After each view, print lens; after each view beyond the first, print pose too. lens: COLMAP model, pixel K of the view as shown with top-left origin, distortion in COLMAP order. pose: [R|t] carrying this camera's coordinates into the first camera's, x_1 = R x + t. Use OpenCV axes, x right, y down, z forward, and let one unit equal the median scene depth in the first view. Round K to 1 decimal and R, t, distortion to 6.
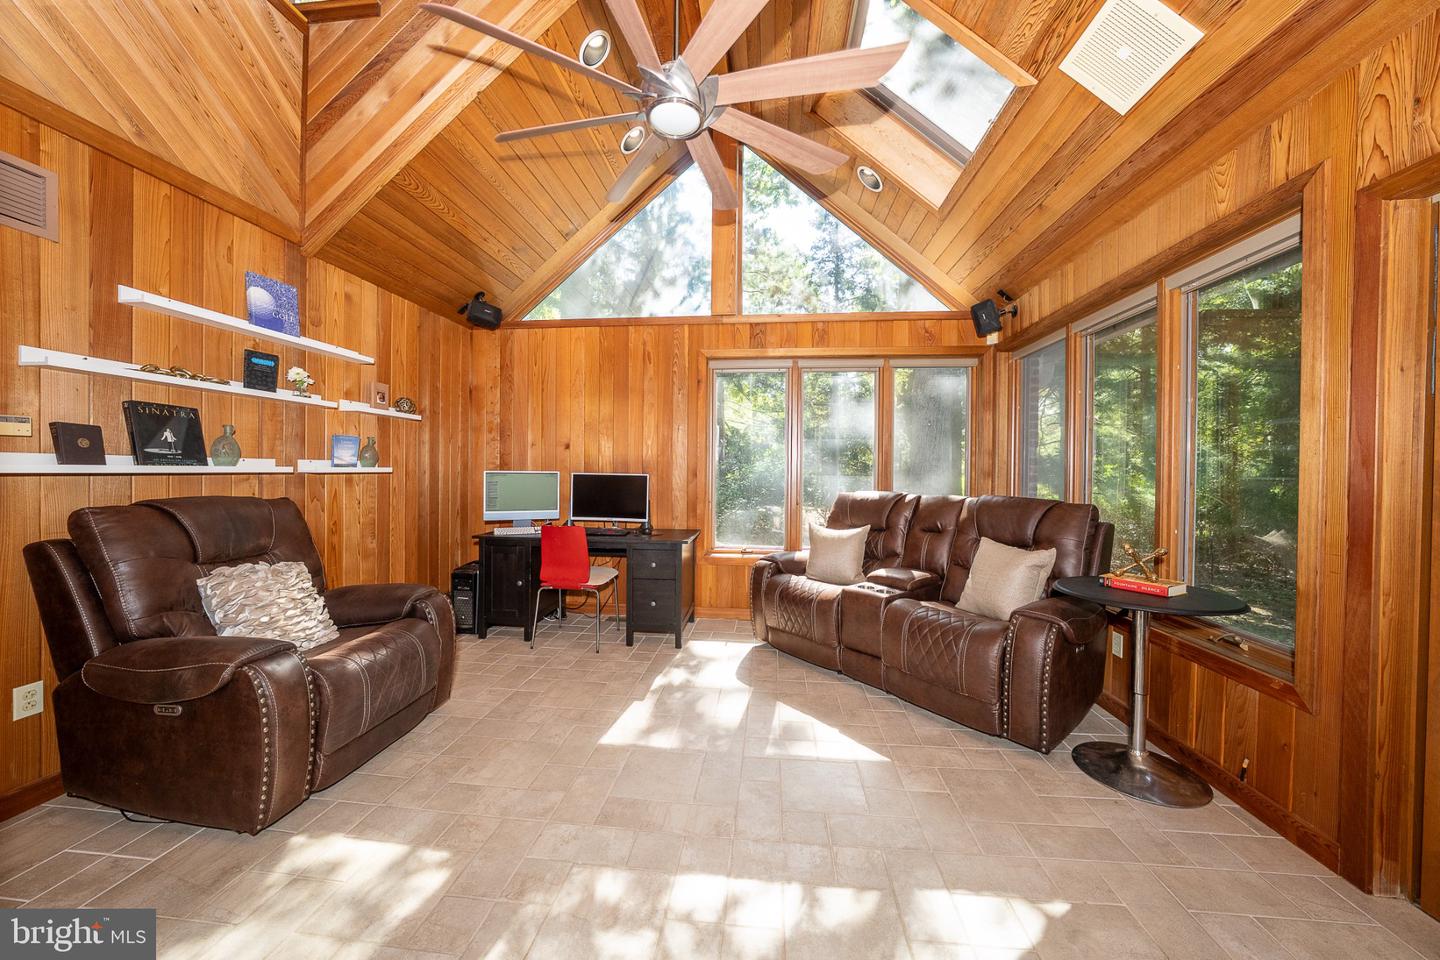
lens RADIAL K [[492.7, 0, 723.5], [0, 492.7, 475.7], [0, 0, 1]] dist [-0.028722, 0.005862]
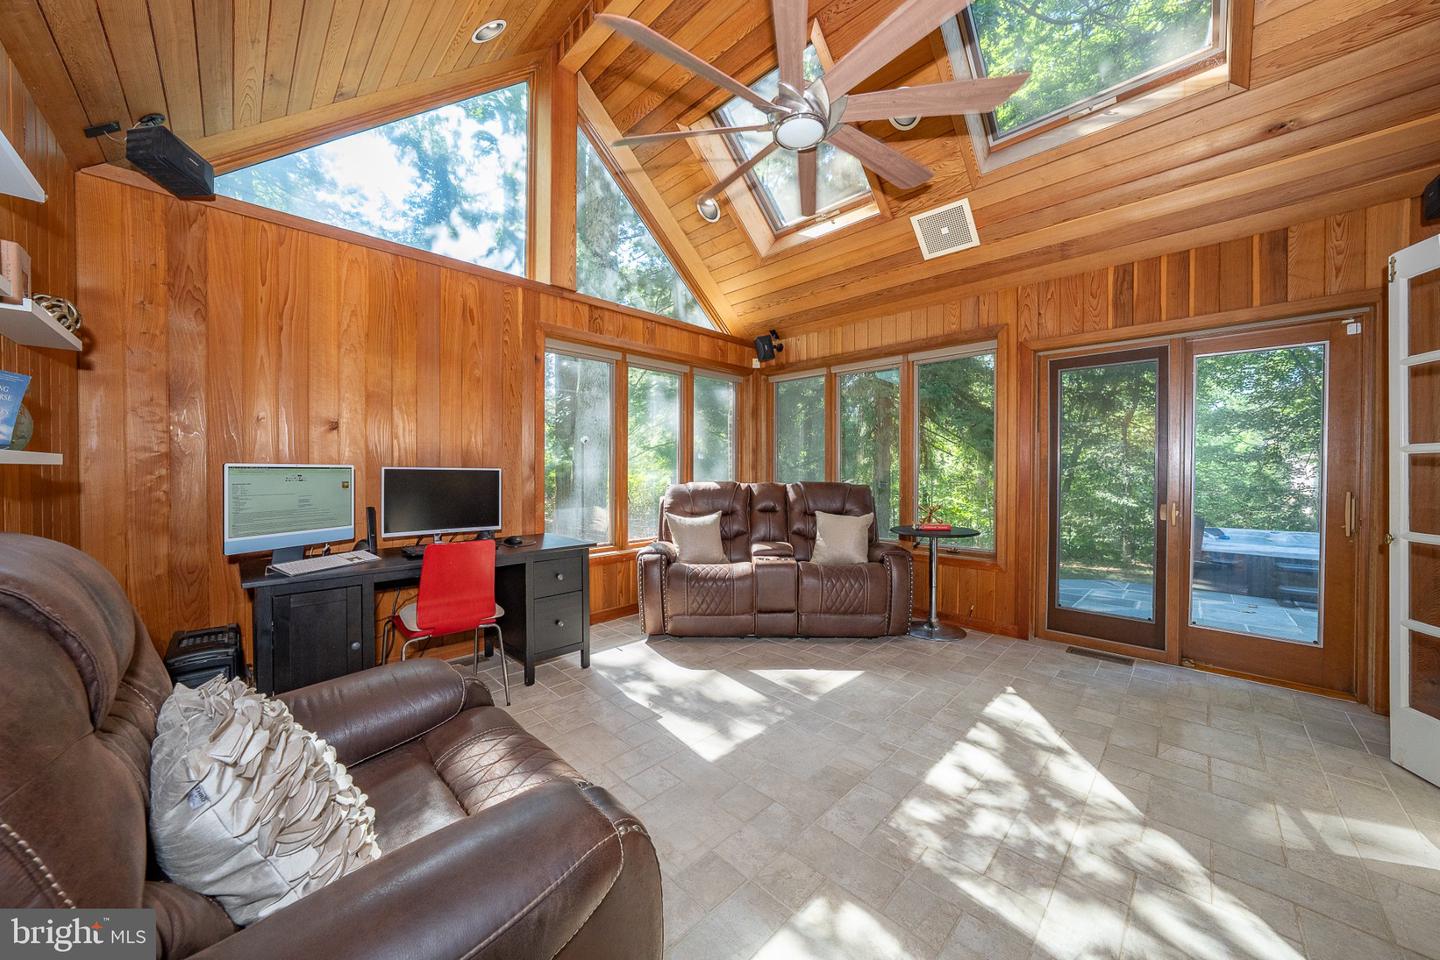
lens RADIAL K [[492.7, 0, 723.5], [0, 492.7, 475.7], [0, 0, 1]] dist [-0.028722, 0.005862]
pose [[0.630030, -0.017638, 0.776370, -0.727187], [0.009024, 0.999841, 0.015391, -0.000282], [-0.776518, -0.002691, 0.630089, 0.316206]]
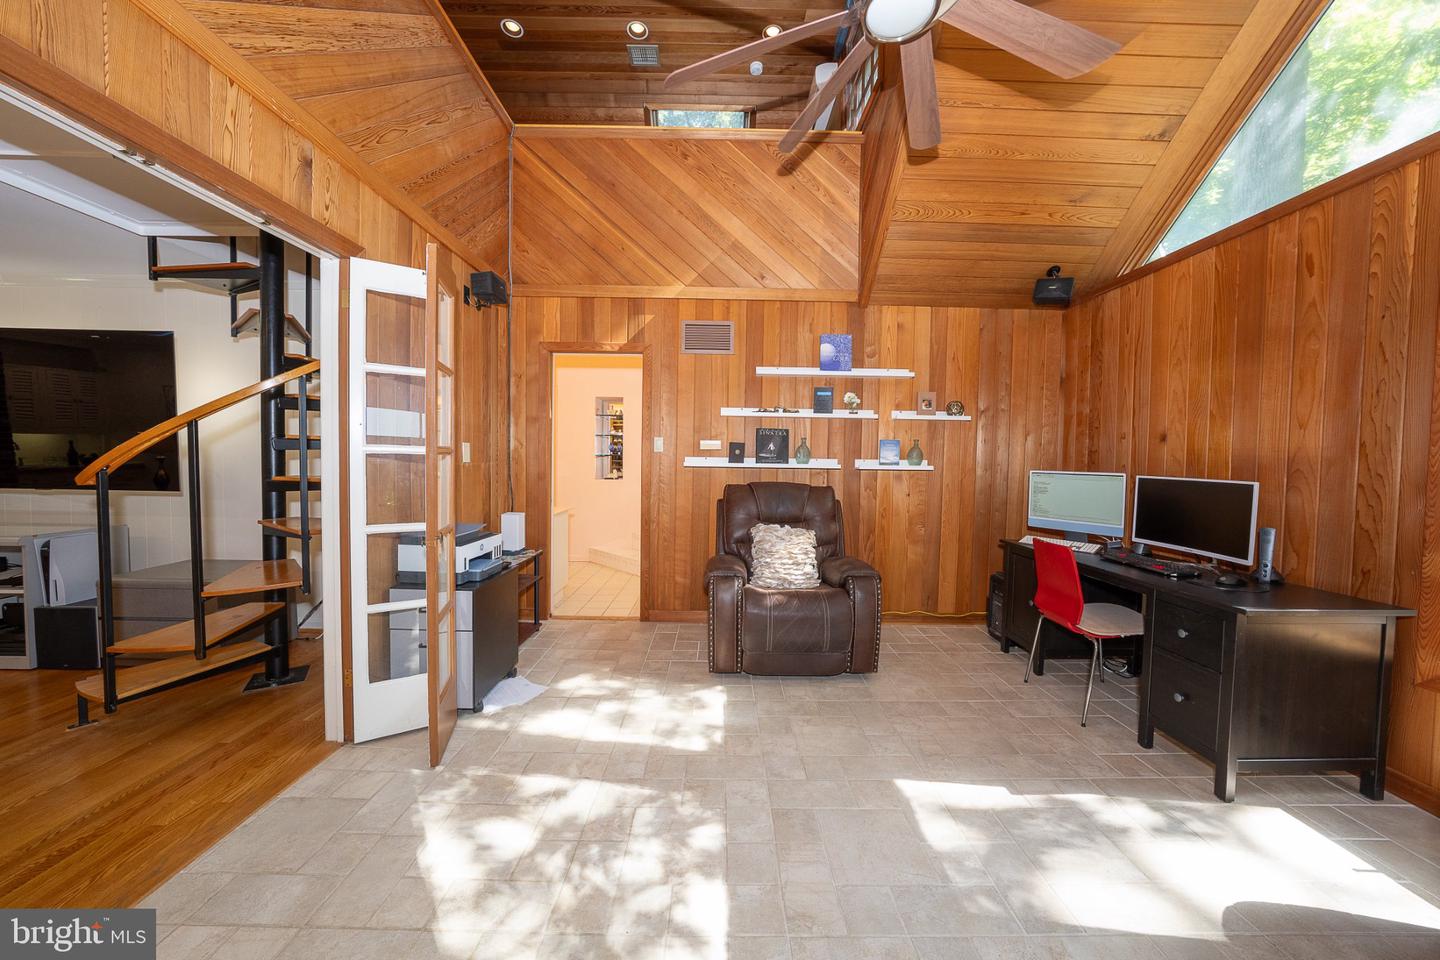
lens RADIAL K [[492.7, 0, 723.5], [0, 492.7, 475.7], [0, 0, 1]] dist [-0.028722, 0.005862]
pose [[0.112002, 0.025486, -0.993381, 0.440104], [-0.023982, 0.999449, 0.022938, -0.009726], [0.993419, 0.021254, 0.112552, 0.451057]]
